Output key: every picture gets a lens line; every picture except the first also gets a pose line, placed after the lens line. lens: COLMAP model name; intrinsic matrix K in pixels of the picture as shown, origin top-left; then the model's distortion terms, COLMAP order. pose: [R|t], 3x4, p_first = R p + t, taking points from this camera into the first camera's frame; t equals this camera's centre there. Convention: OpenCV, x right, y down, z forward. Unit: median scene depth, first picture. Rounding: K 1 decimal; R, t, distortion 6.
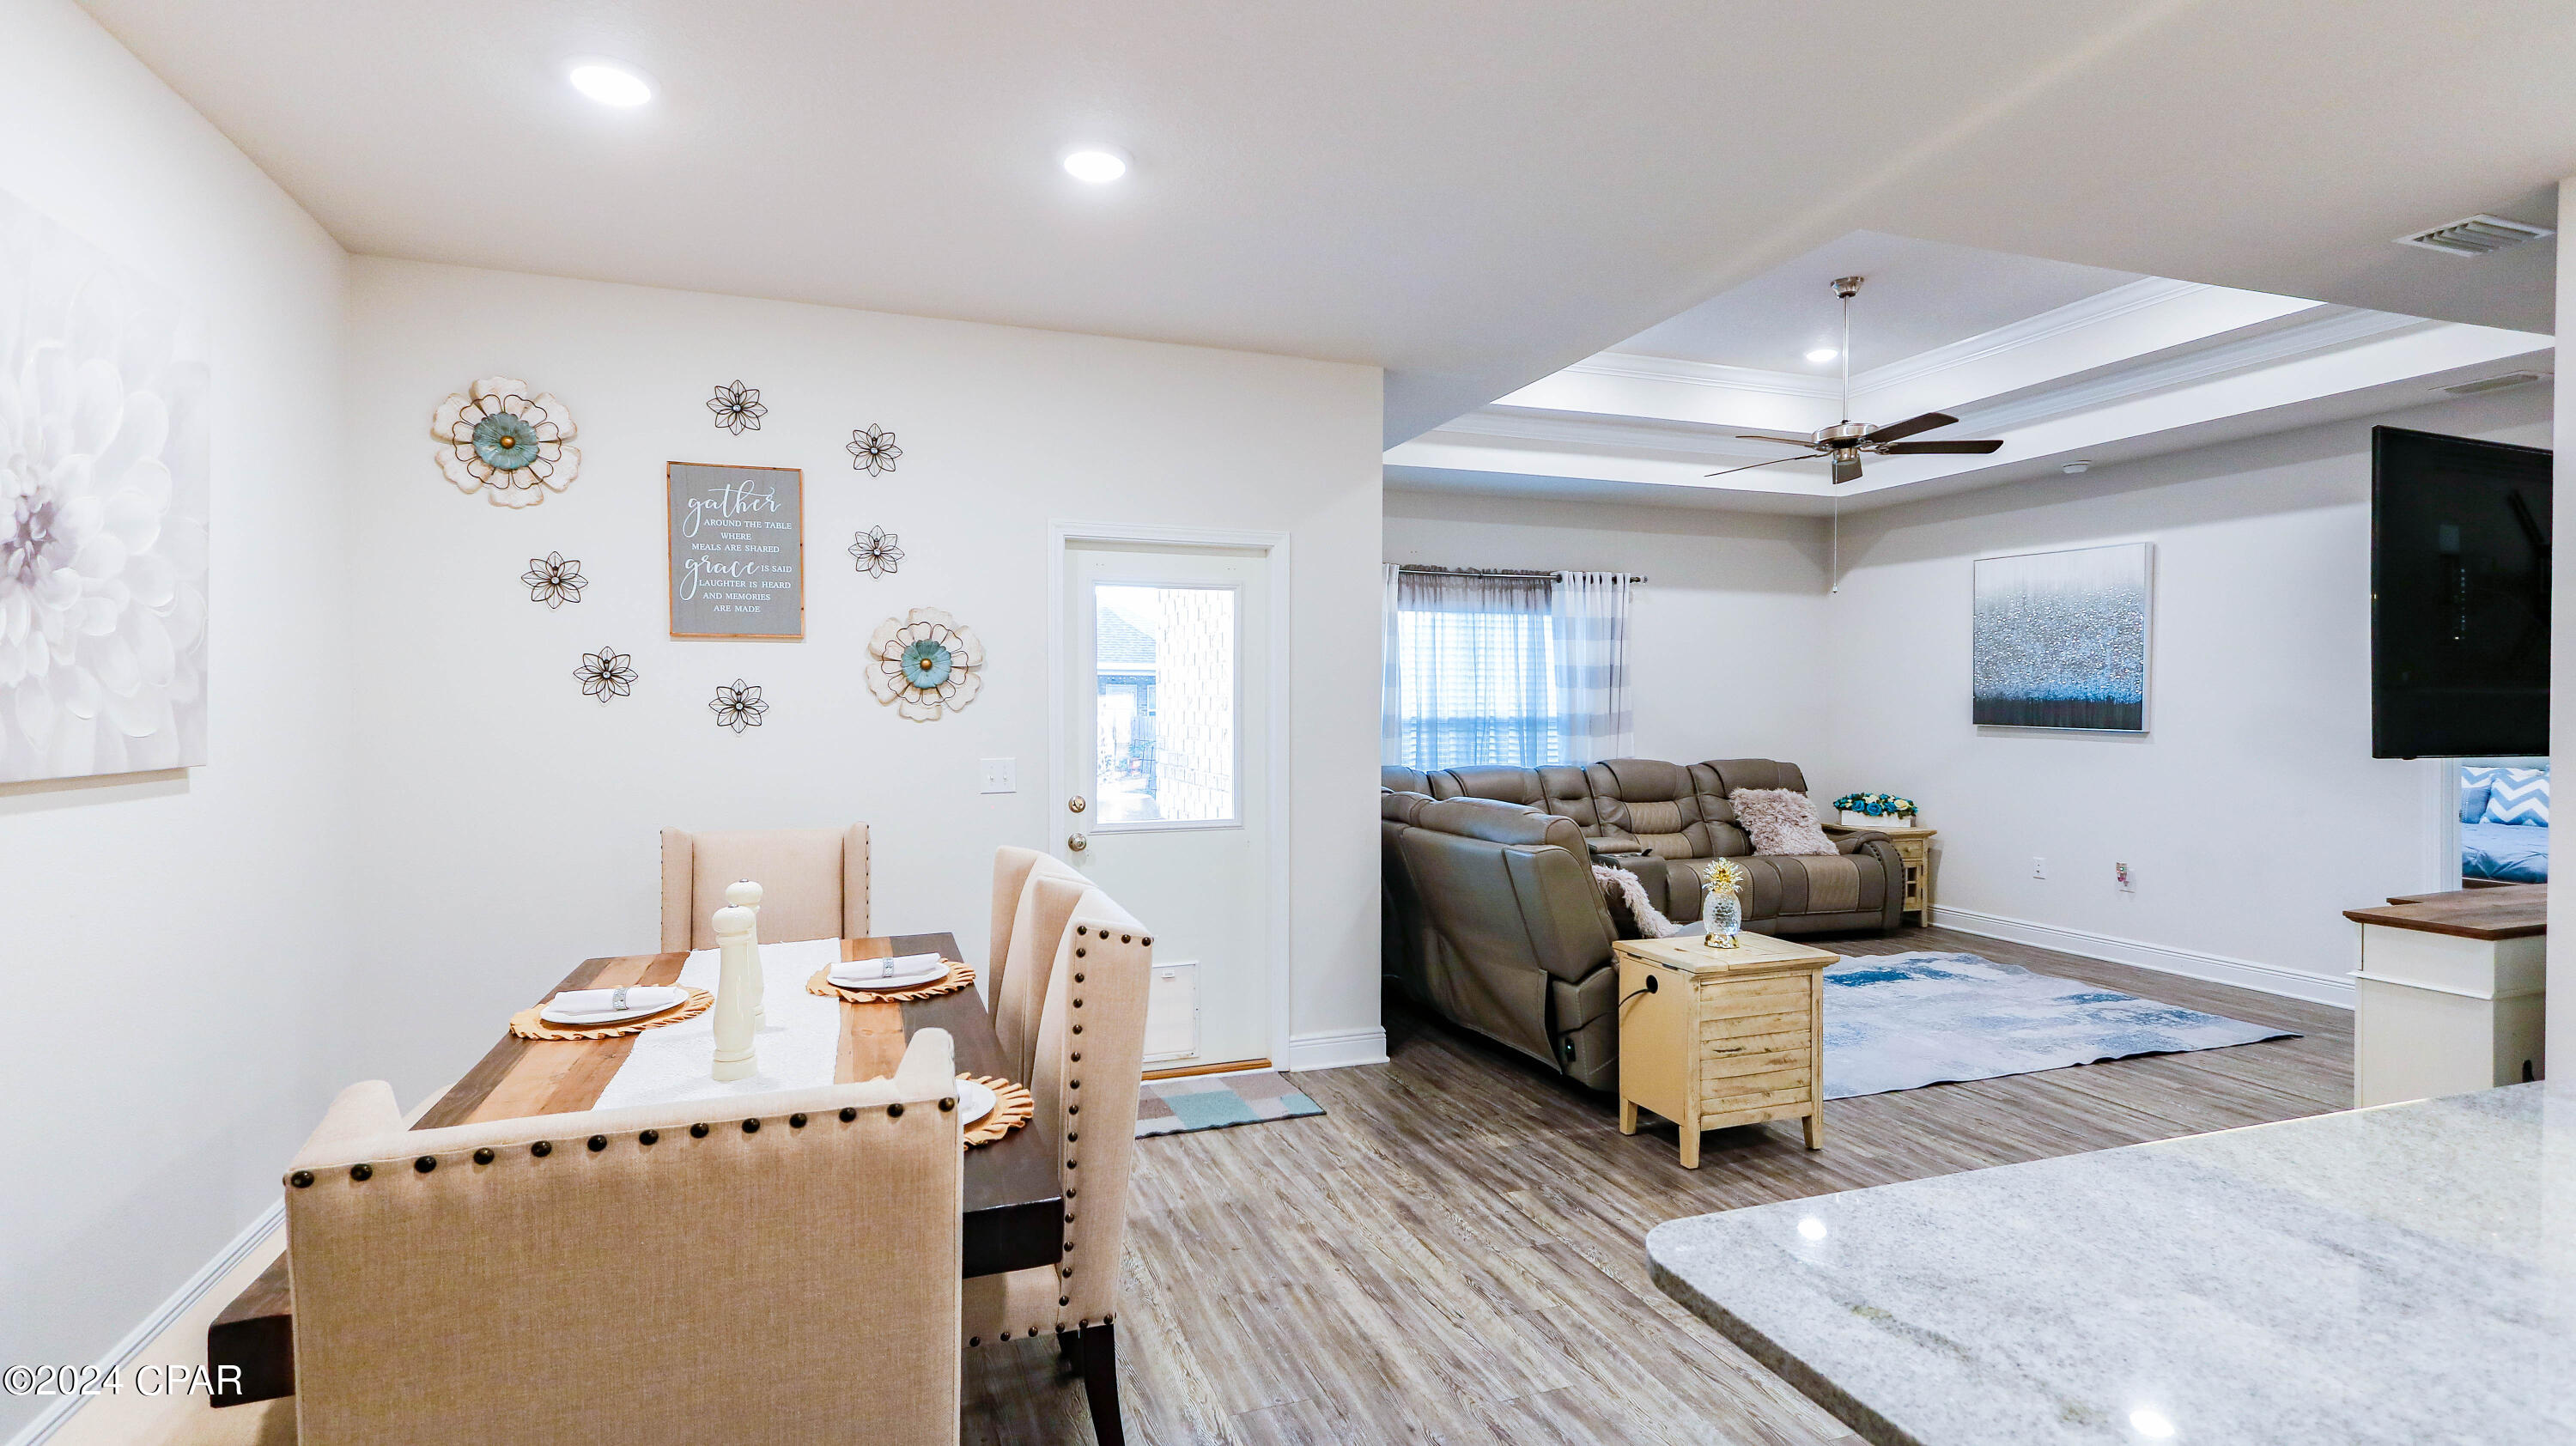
lens RADIAL K [[1255.2, 0, 1231.4], [0, 1255.2, 725.9], [0, 0, 1]] dist [0.002160, -0.000223]
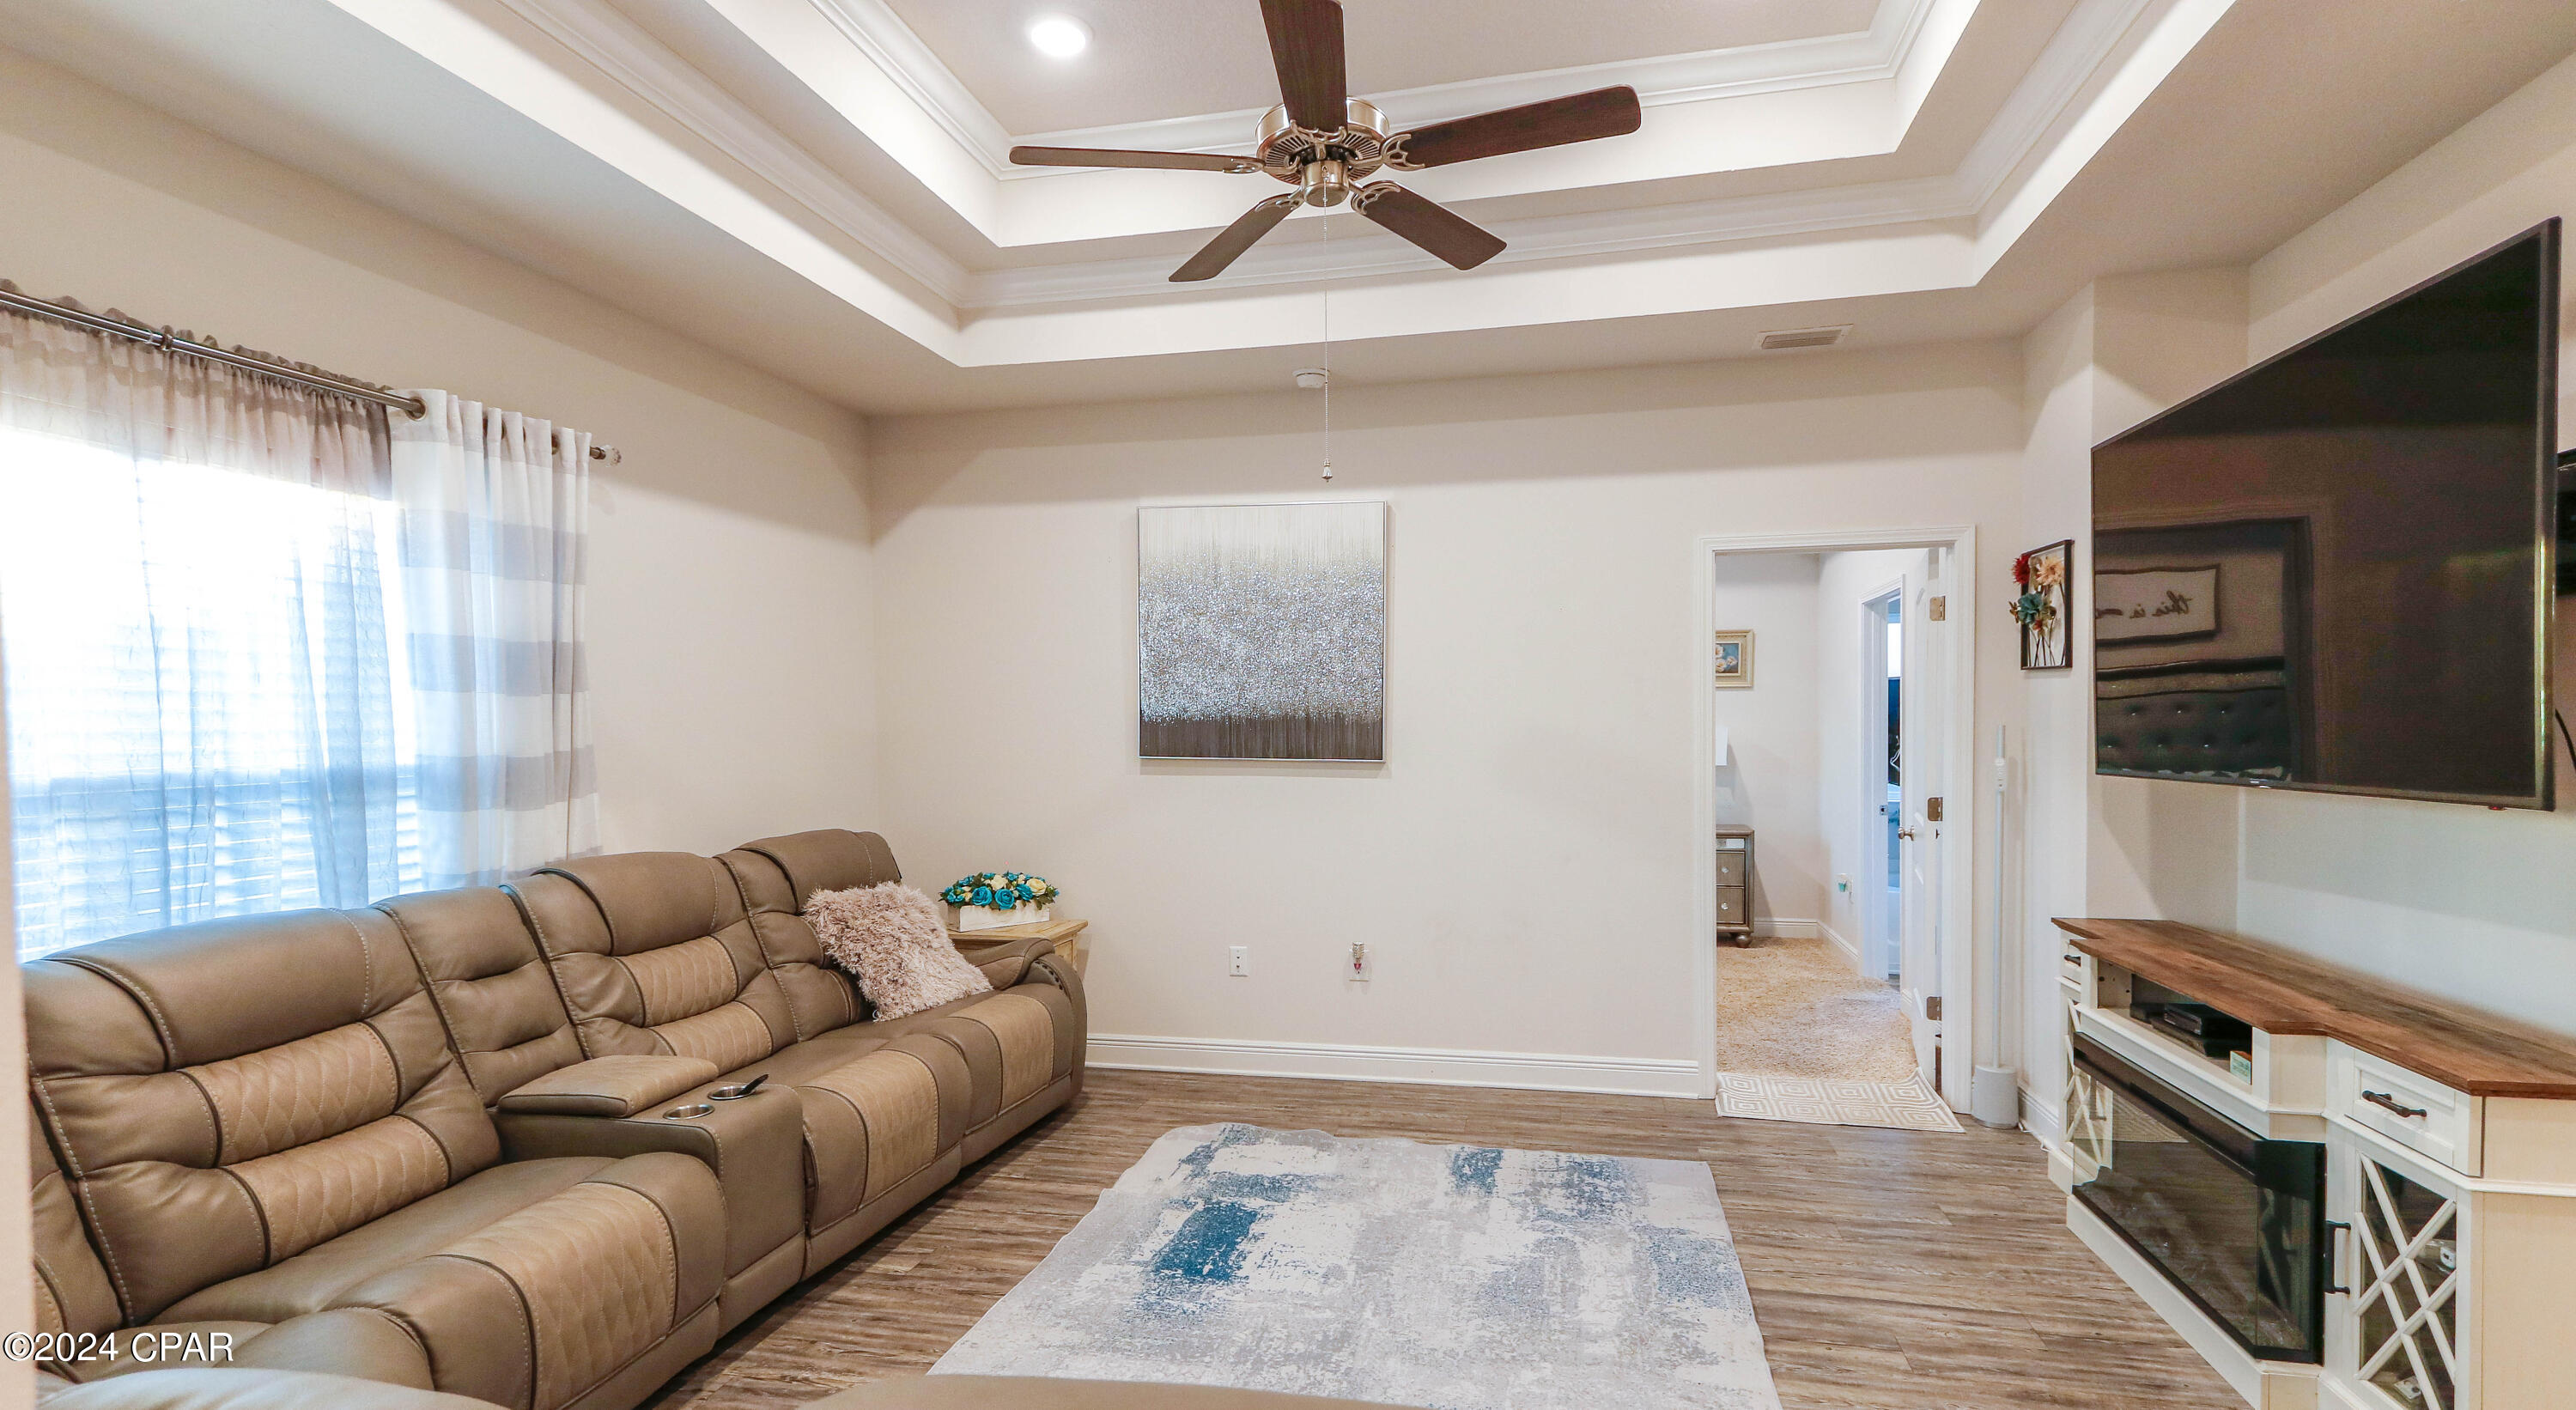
lens RADIAL K [[1247.9, 0, 1288.3], [0, 1247.9, 770.5], [0, 0, 1]] dist [0.017119, -0.000476]
pose [[0.506992, -0.036937, 0.861159, 0.059307], [0.025819, 0.999284, 0.027661, -0.009568], [-0.861564, 0.008211, 0.507582, 0.573937]]
